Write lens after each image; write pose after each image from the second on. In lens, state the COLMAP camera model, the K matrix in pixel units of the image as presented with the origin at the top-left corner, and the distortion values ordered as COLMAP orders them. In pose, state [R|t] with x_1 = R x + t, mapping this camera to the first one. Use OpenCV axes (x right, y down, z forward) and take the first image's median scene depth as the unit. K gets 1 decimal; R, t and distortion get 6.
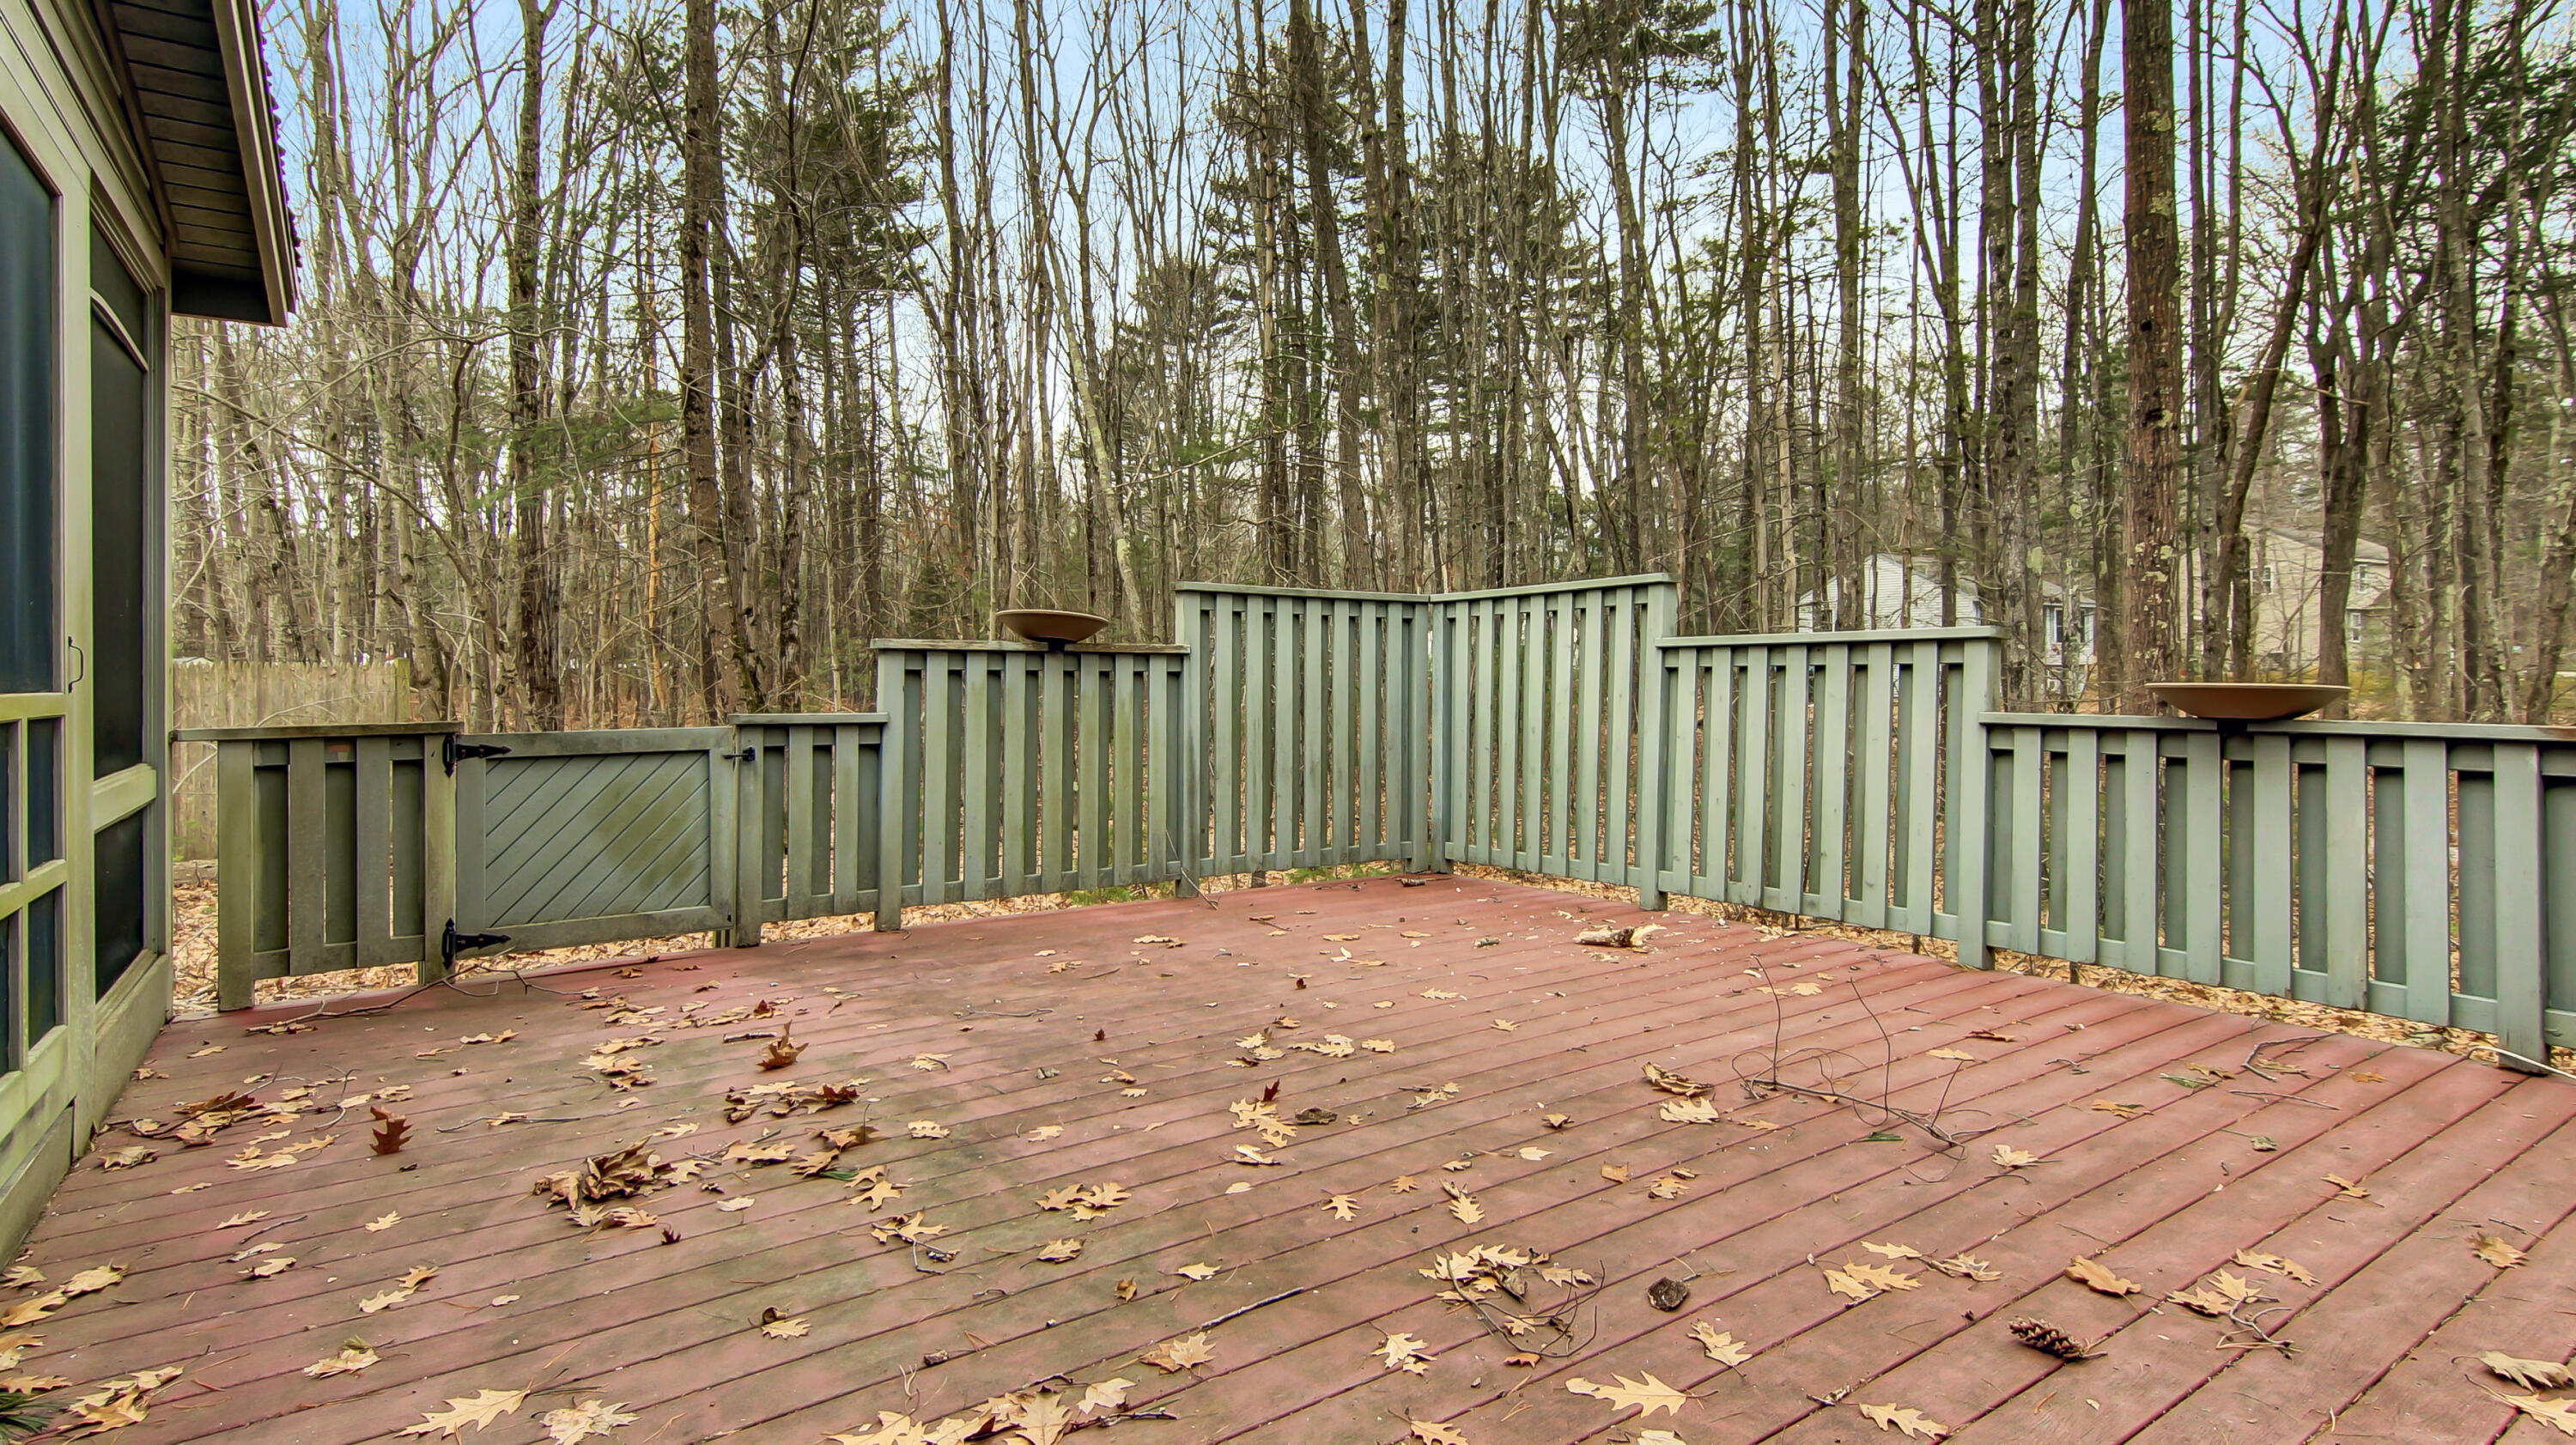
lens RADIAL K [[1312.6, 0, 1290.7], [0, 1312.6, 705.6], [0, 0, 1]] dist [0.002982, -0.000610]
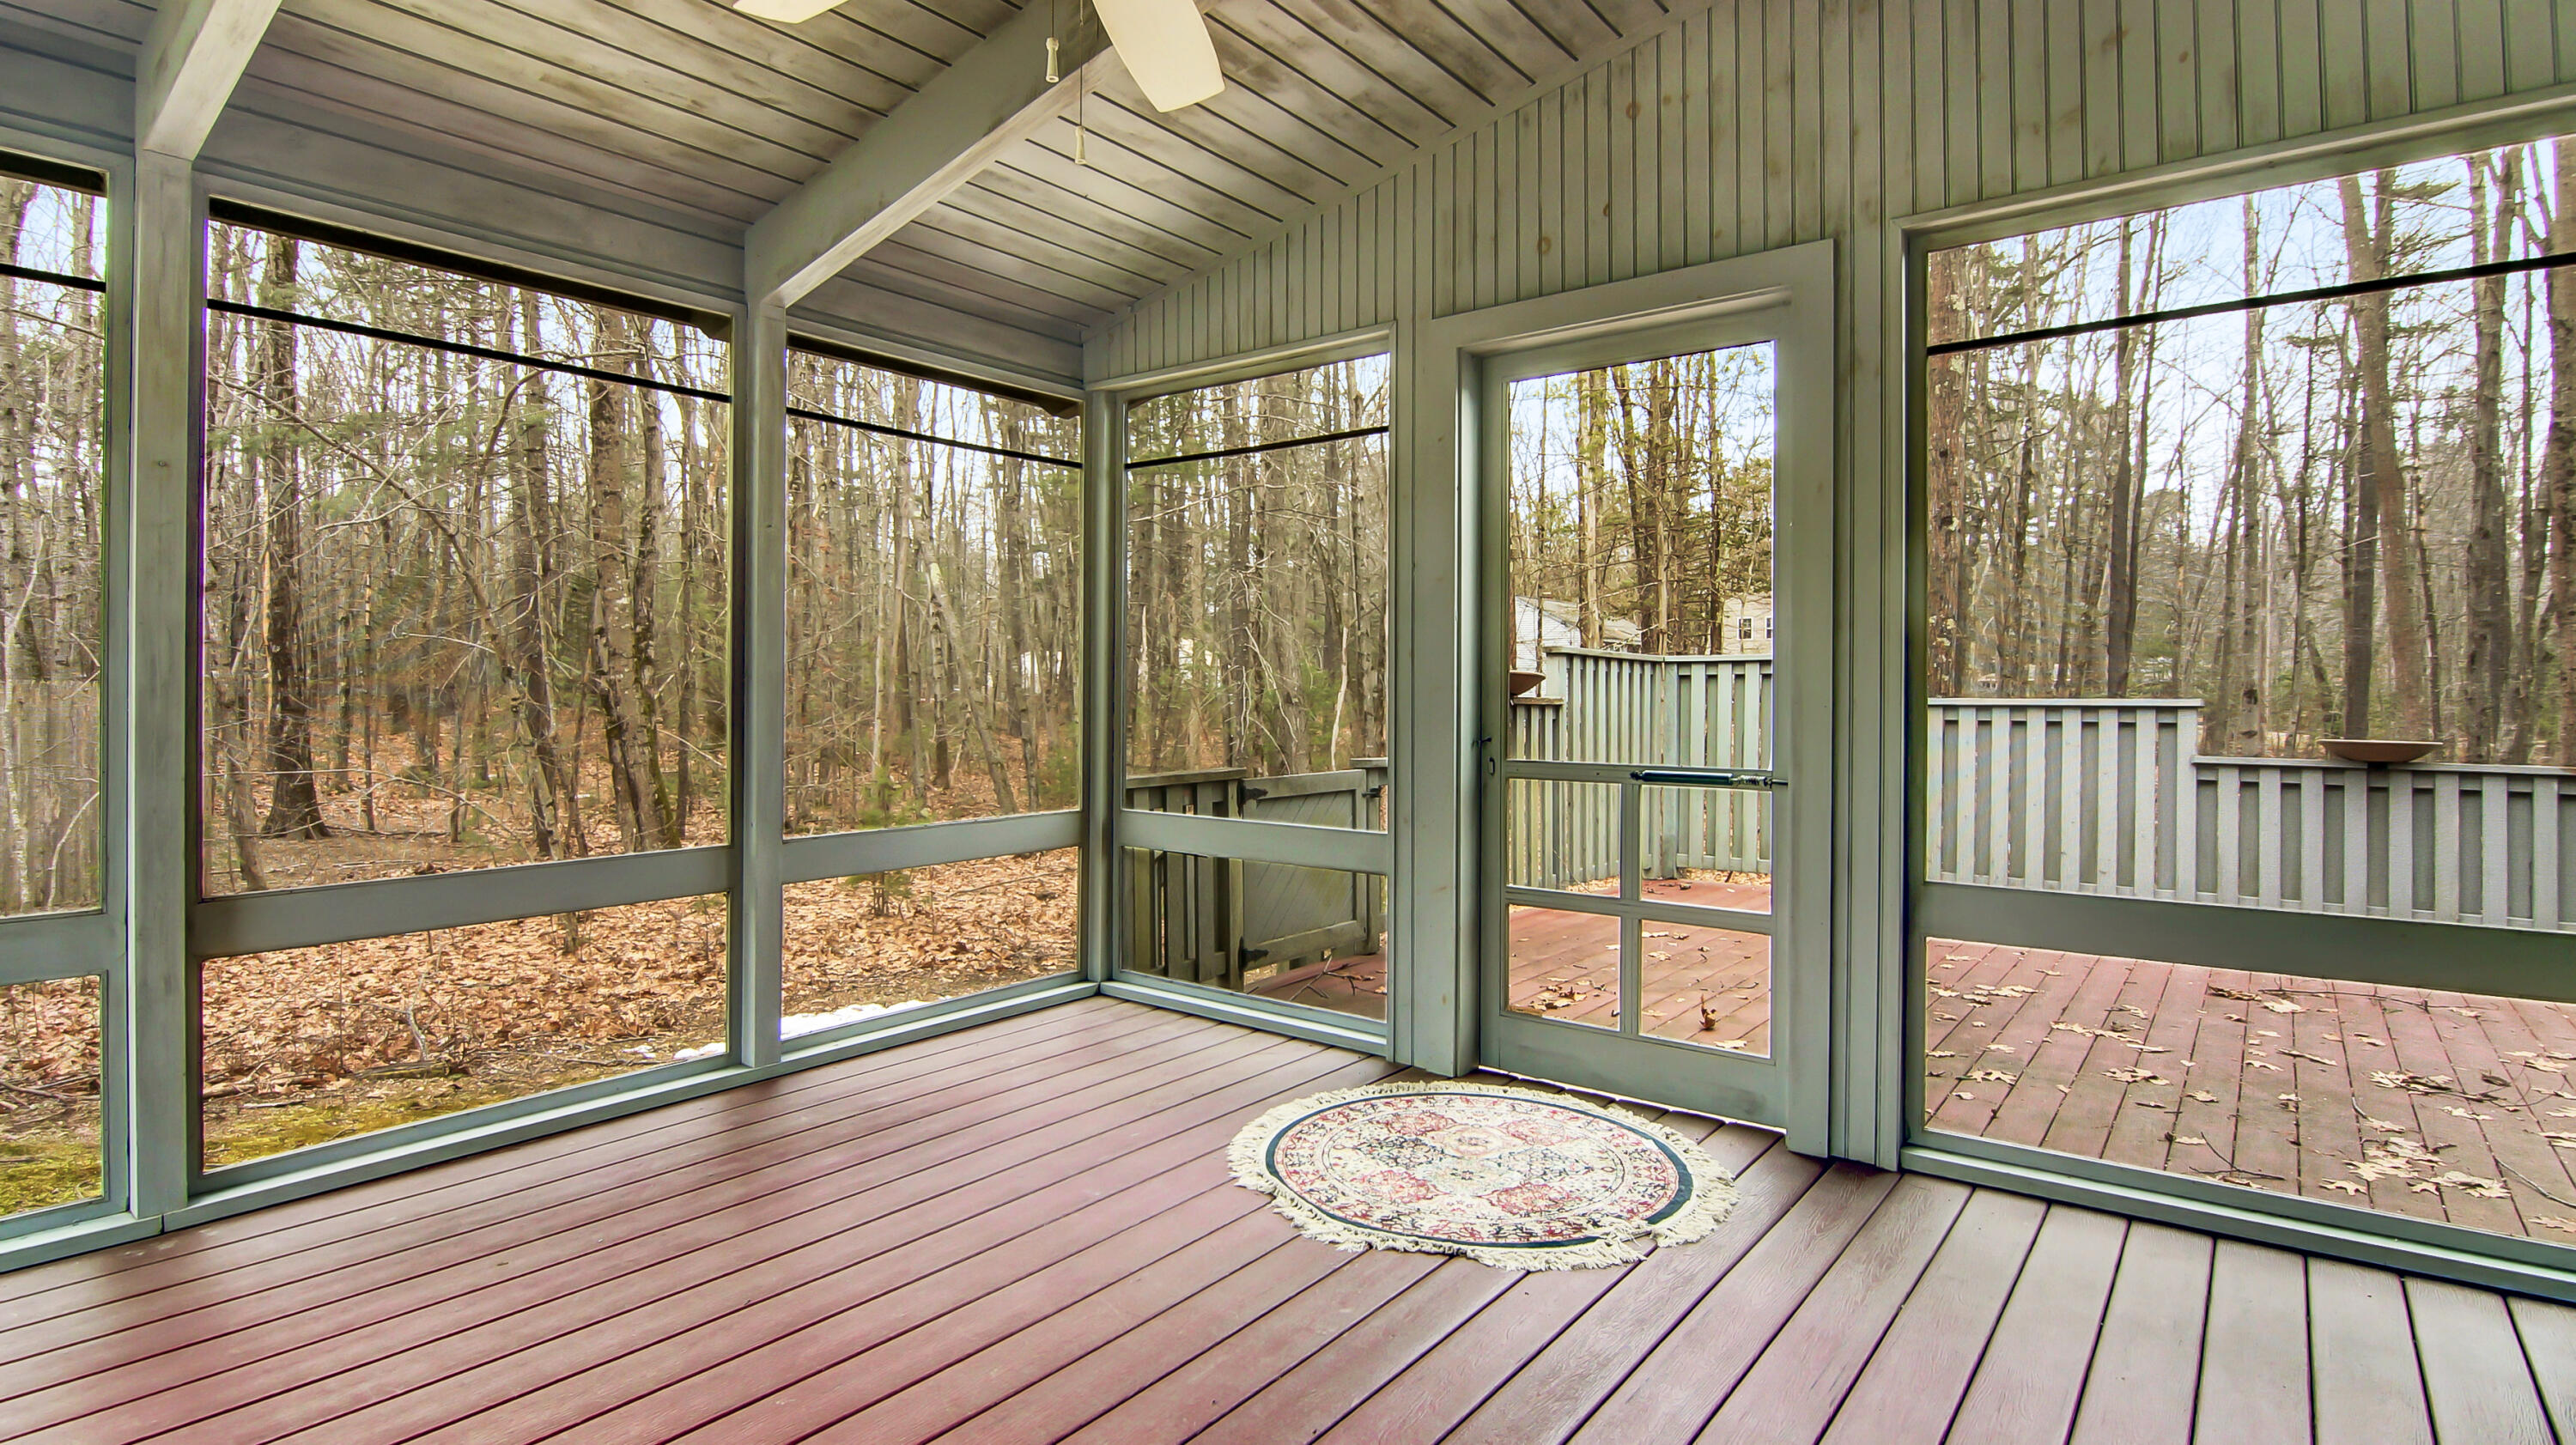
lens RADIAL K [[1312.6, 0, 1269.4], [0, 1312.6, 716.0], [0, 0, 1]] dist [0.002982, -0.000610]
pose [[0.949645, 0.005728, 0.313275, -1.017034], [-0.003873, 0.999971, -0.006543, -0.028442], [-0.313304, 0.005000, 0.949640, -0.121698]]
